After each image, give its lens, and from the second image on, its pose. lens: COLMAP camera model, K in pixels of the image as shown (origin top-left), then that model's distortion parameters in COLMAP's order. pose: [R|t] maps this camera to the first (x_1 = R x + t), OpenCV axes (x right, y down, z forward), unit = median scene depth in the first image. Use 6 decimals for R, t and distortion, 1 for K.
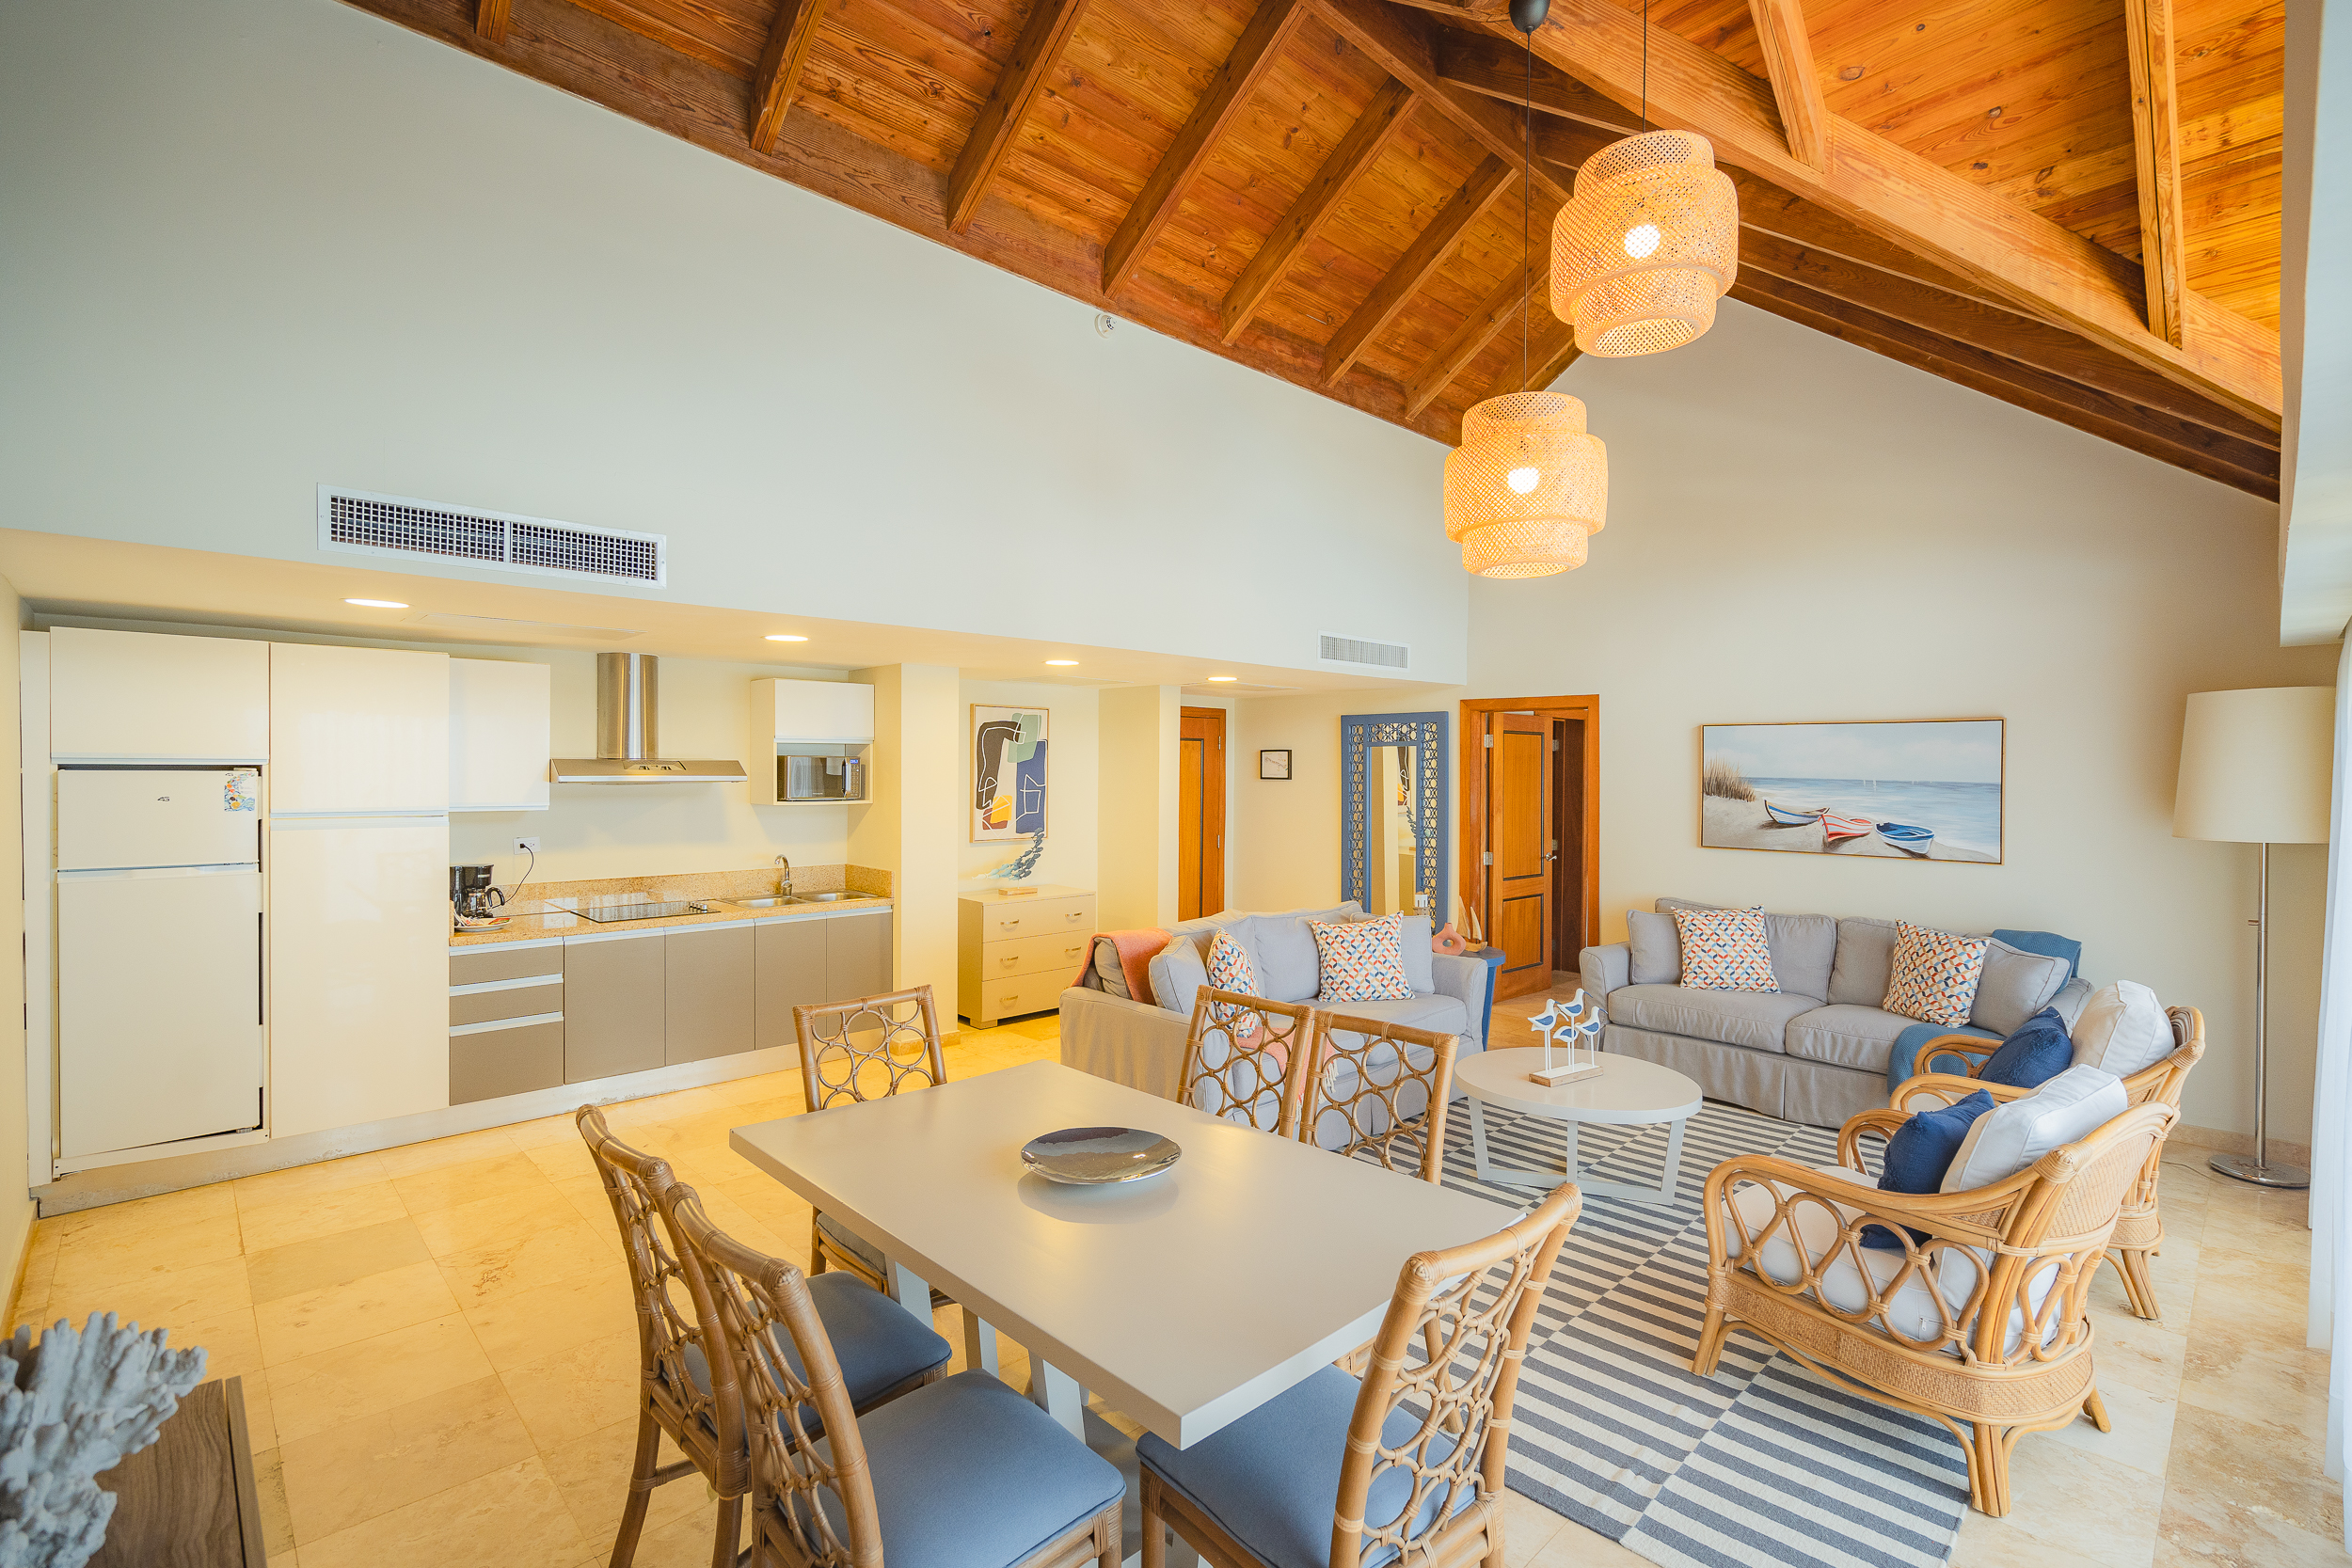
lens RADIAL K [[1080.3, 0, 1176.0], [0, 1080.3, 781.1], [0, 0, 1]] dist [-0.002821, 0.003333]
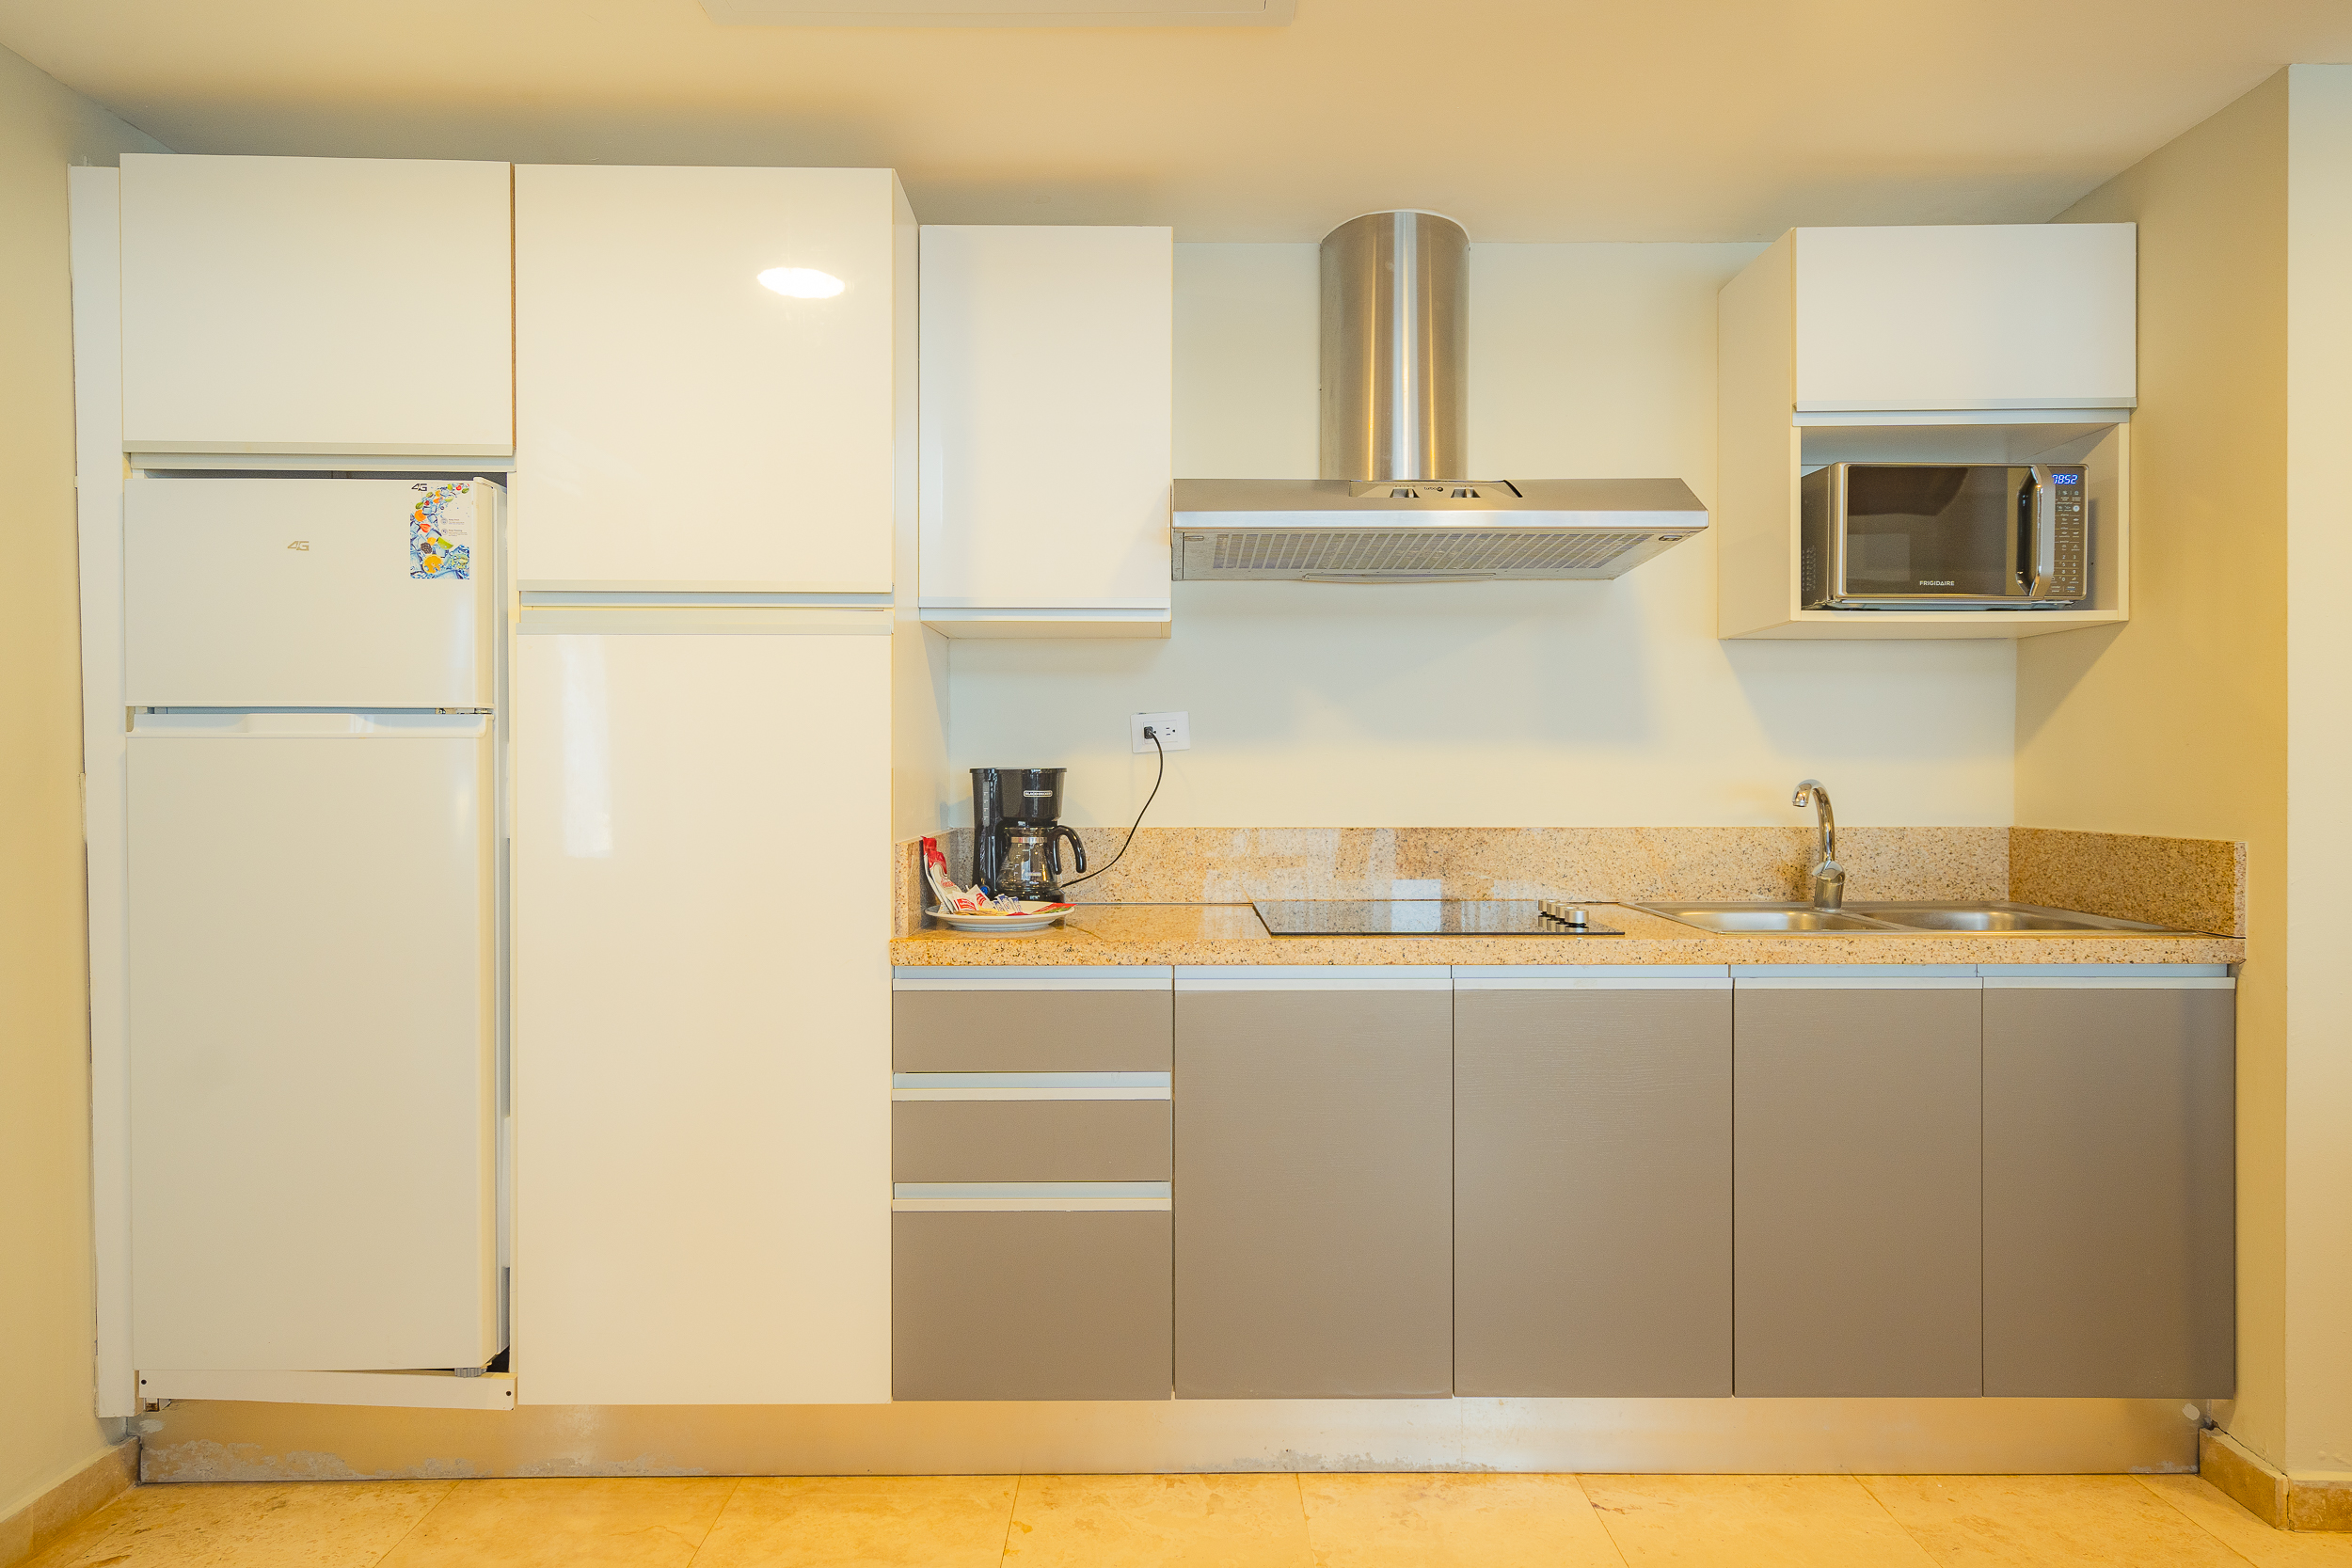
lens RADIAL K [[1362.2, 0, 1167.8], [0, 1362.2, 781.5], [0, 0, 1]] dist [0.012669, -0.003212]
pose [[0.729980, -0.000797, -0.683468, -0.264016], [-0.004366, 0.999973, -0.005829, 0.085086], [0.683455, 0.007239, 0.729957, 0.661465]]
